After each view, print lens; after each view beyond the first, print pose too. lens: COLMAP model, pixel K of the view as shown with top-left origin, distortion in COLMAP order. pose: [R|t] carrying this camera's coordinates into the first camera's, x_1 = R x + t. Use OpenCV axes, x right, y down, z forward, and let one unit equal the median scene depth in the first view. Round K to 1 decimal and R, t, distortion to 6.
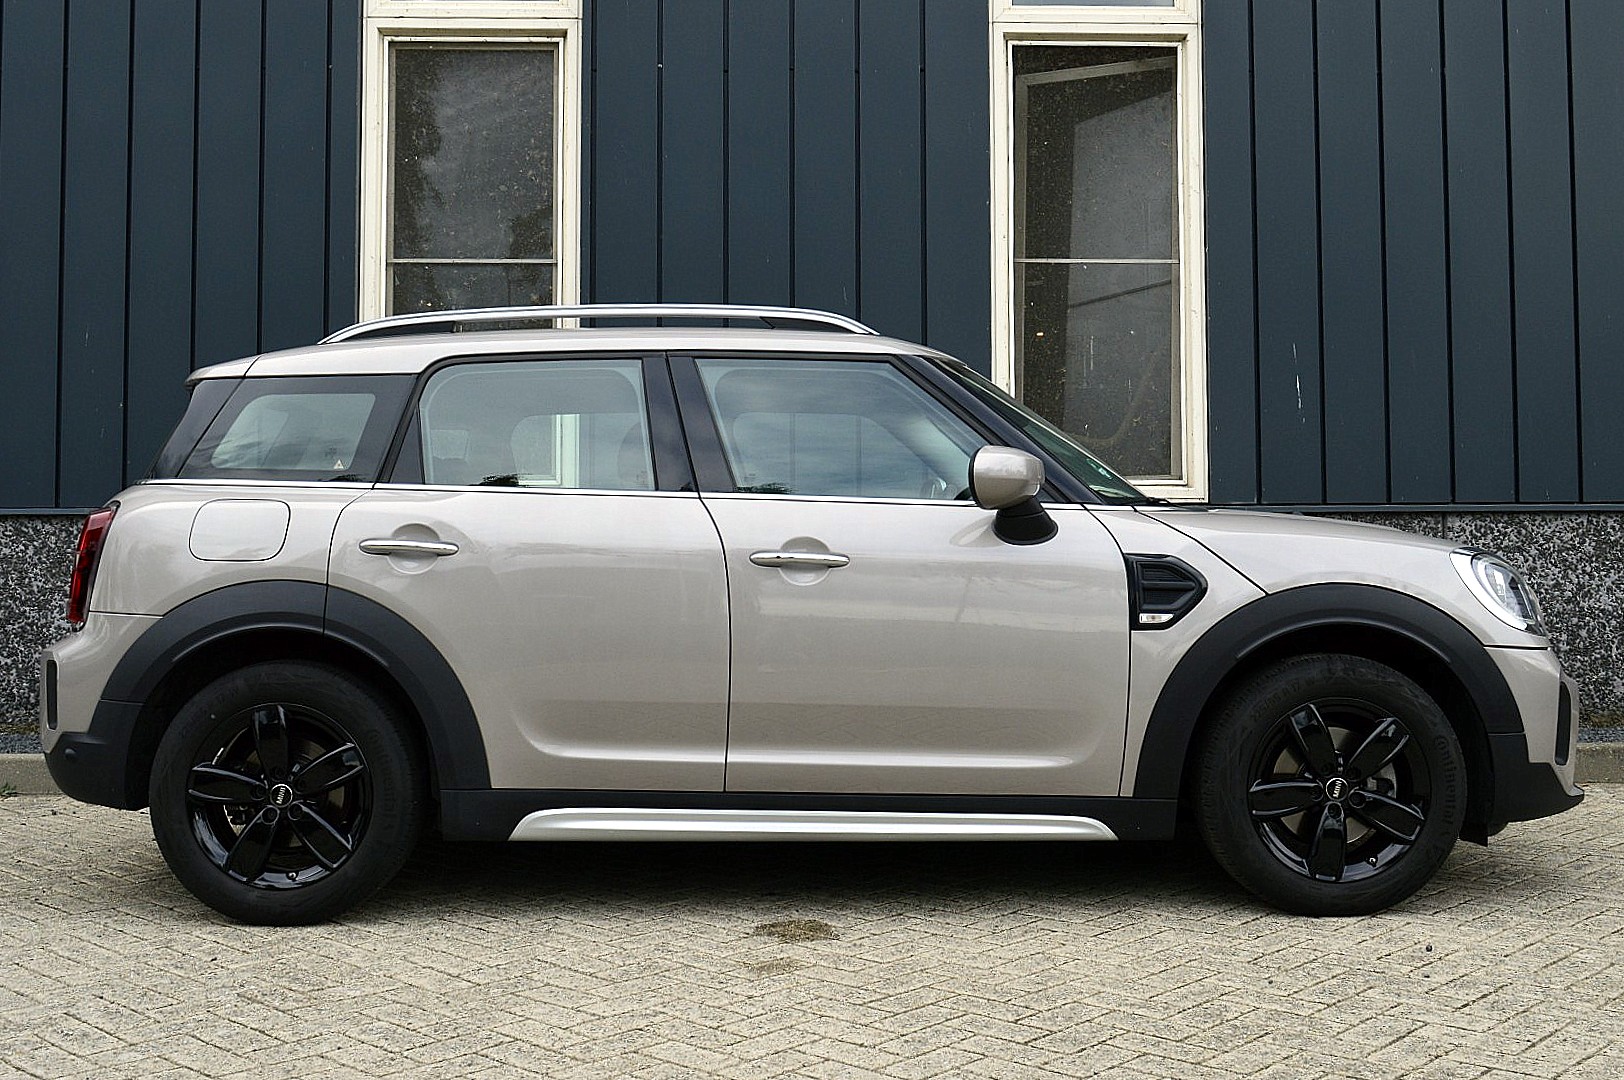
lens RADIAL K [[1874.1, 0, 859.7], [0, 1874.1, 516.3], [0, 0, 1]] dist [-0.023604, 0.000000]
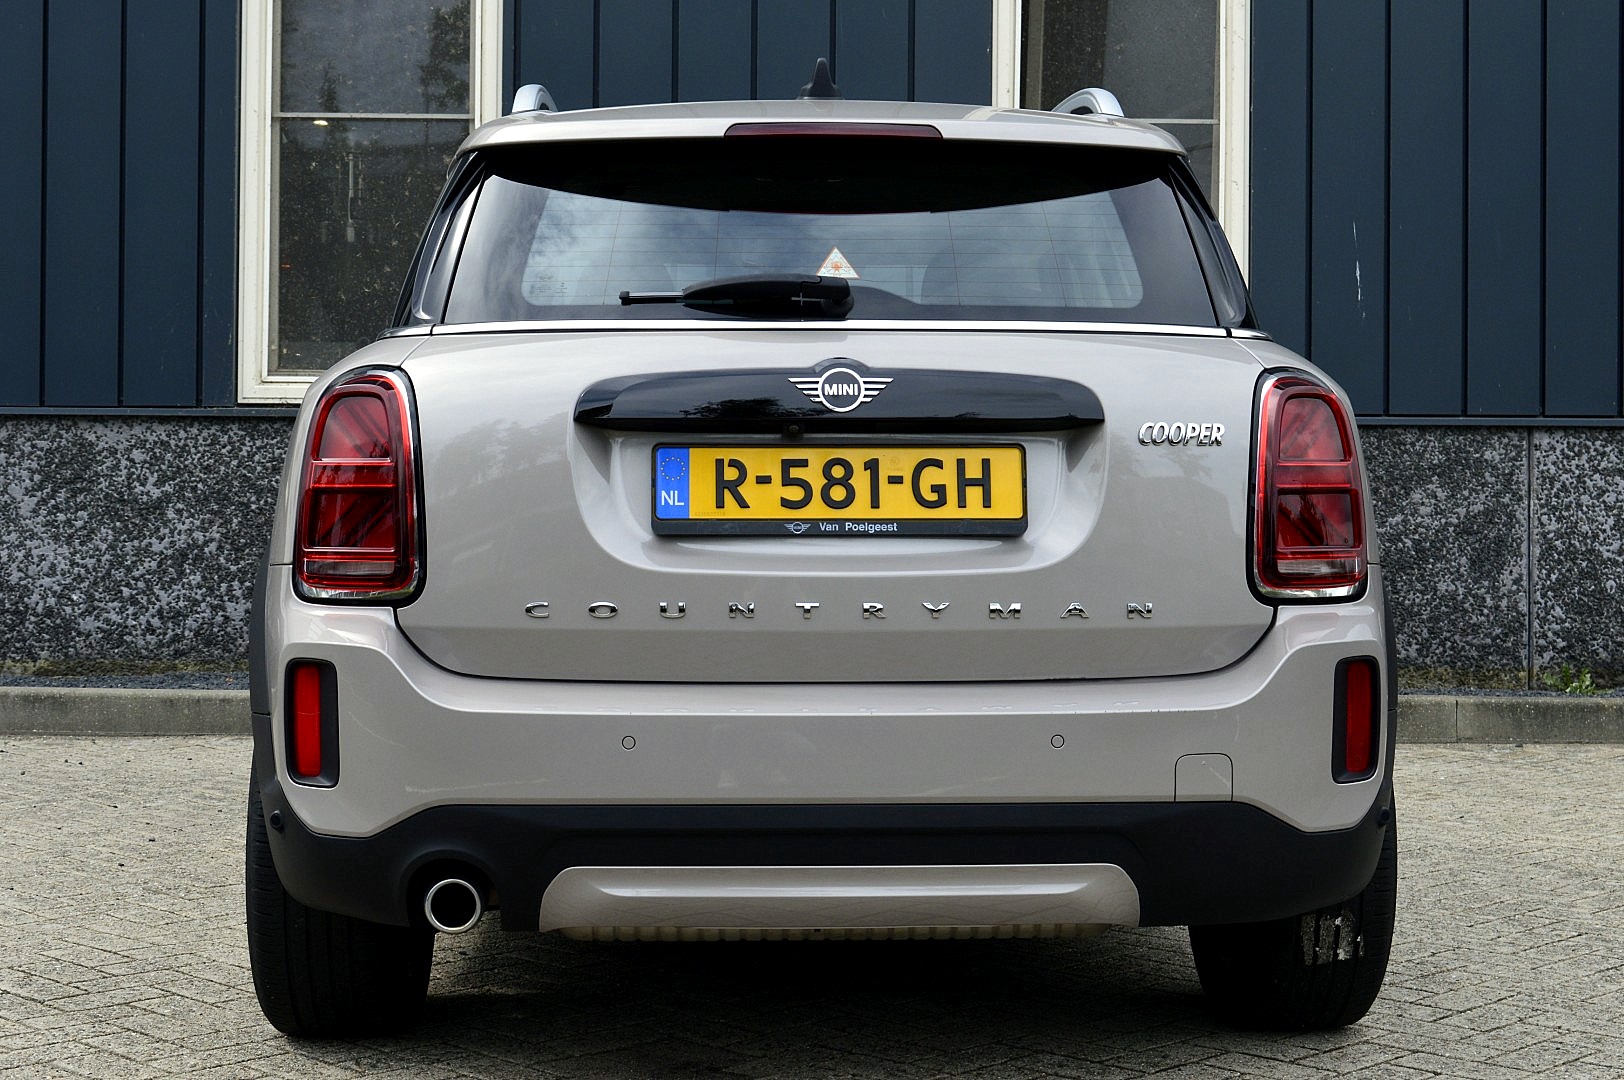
lens RADIAL K [[2532.2, 0, 809.7], [0, 2532.2, 527.5], [0, 0, 1]] dist [0.007147, 0.000000]
pose [[0.999372, 0.011443, -0.033537, 0.059442], [-0.010003, 0.999034, 0.042790, -0.005049], [0.033994, -0.042428, 0.998521, -0.281504]]
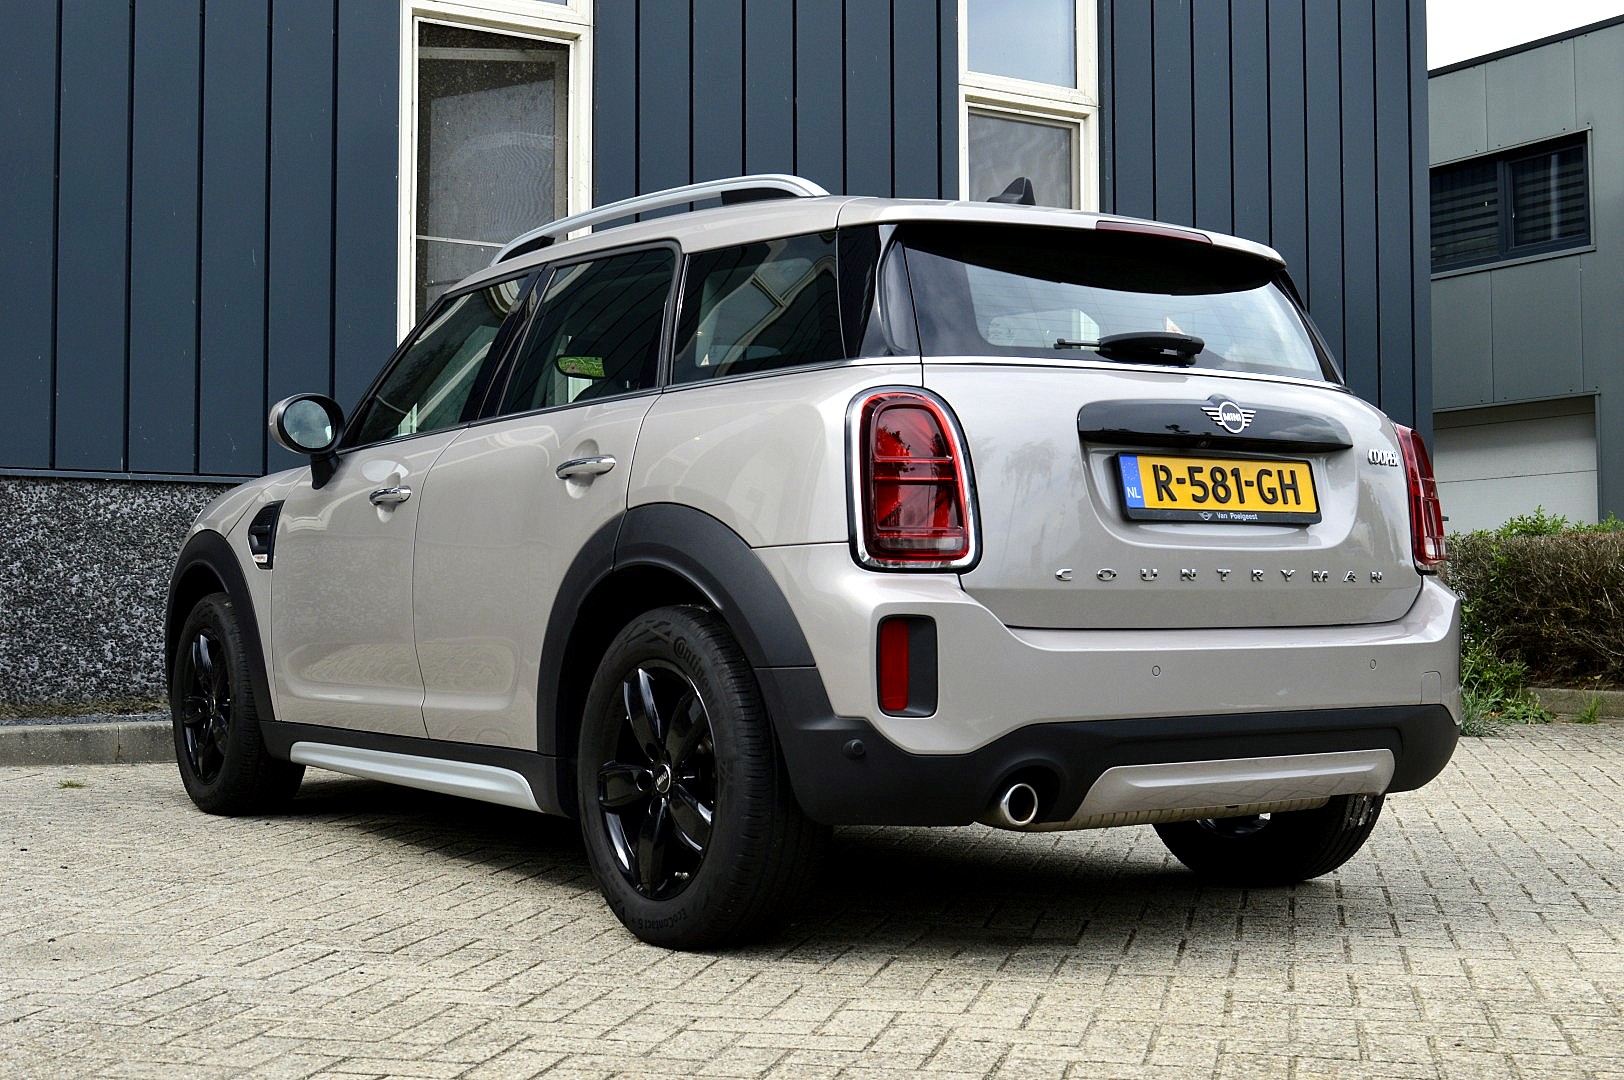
lens RADIAL K [[2092.0, 0, 813.4], [0, 2092.0, 534.5], [0, 0, 1]] dist [0.034489, 0.000000]
pose [[0.872960, 0.021068, 0.487337, -0.593373], [-0.023037, 0.999733, -0.001954, 0.045247], [-0.487248, -0.009521, 0.873212, -0.193095]]
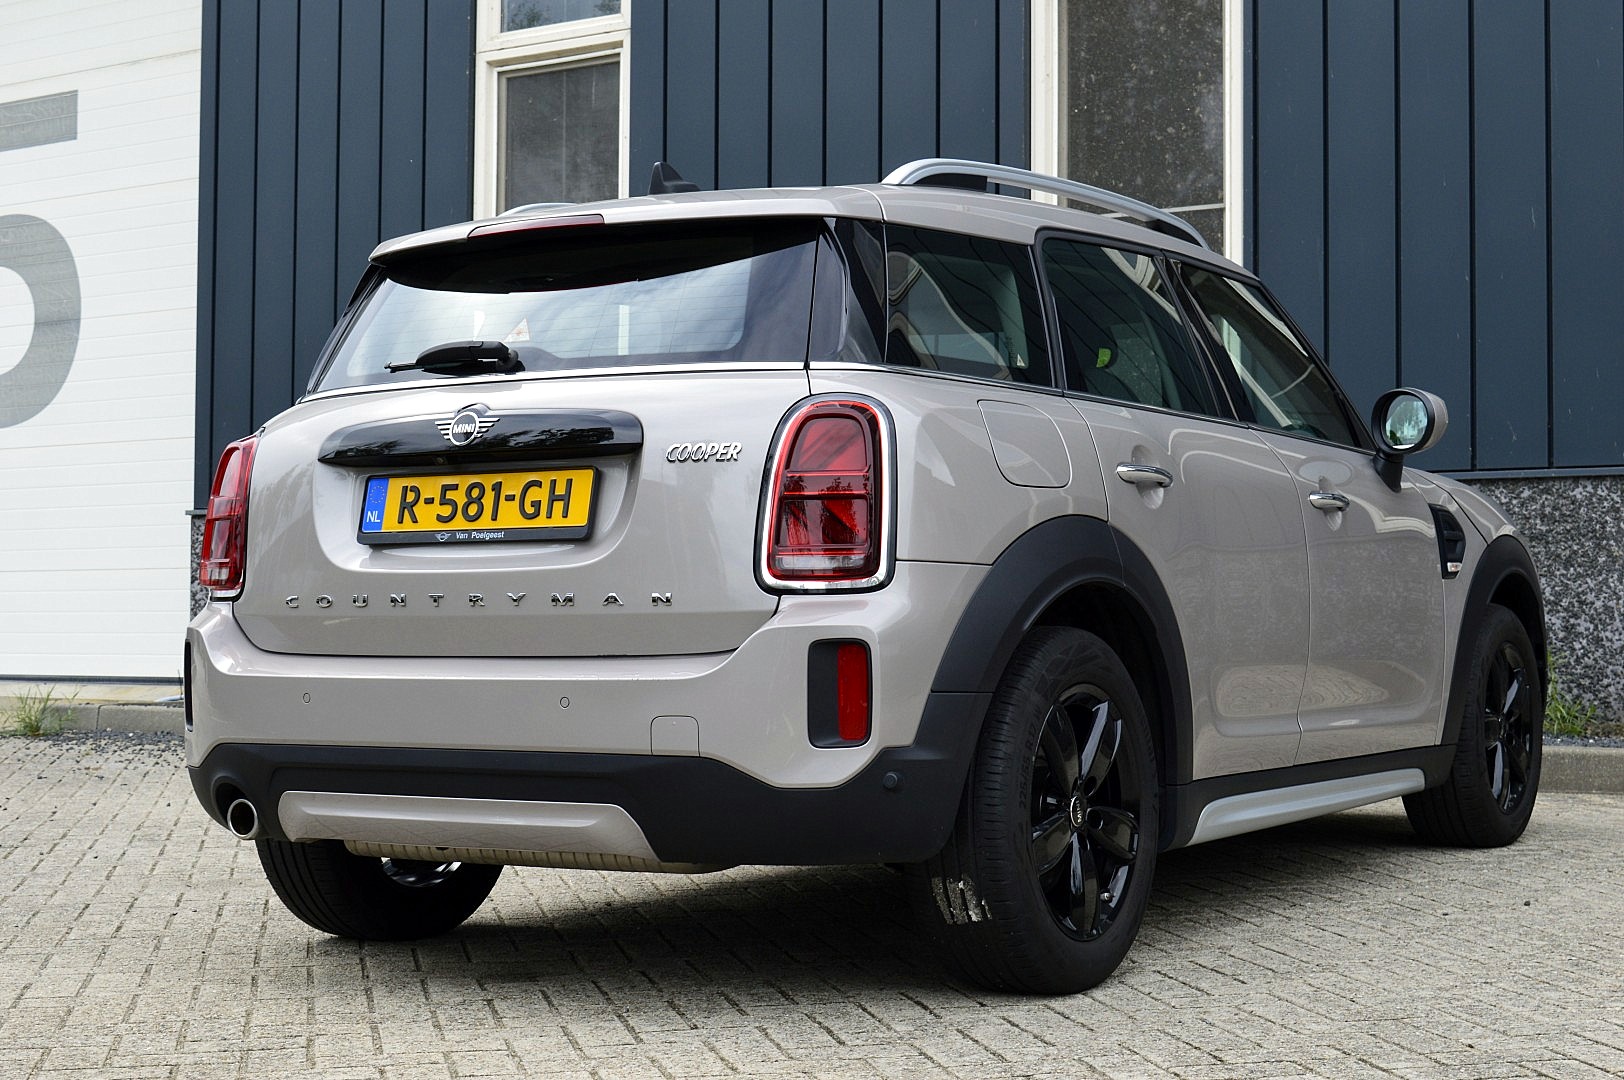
lens RADIAL K [[2611.6, 0, 812.0], [0, 2611.6, 551.5], [0, 0, 1]] dist [0.039887, 0.000000]
pose [[0.797065, -0.010126, -0.603809, 0.825404], [0.019479, 0.999770, 0.008948, 0.030064], [0.603579, -0.018894, 0.797079, -0.240027]]
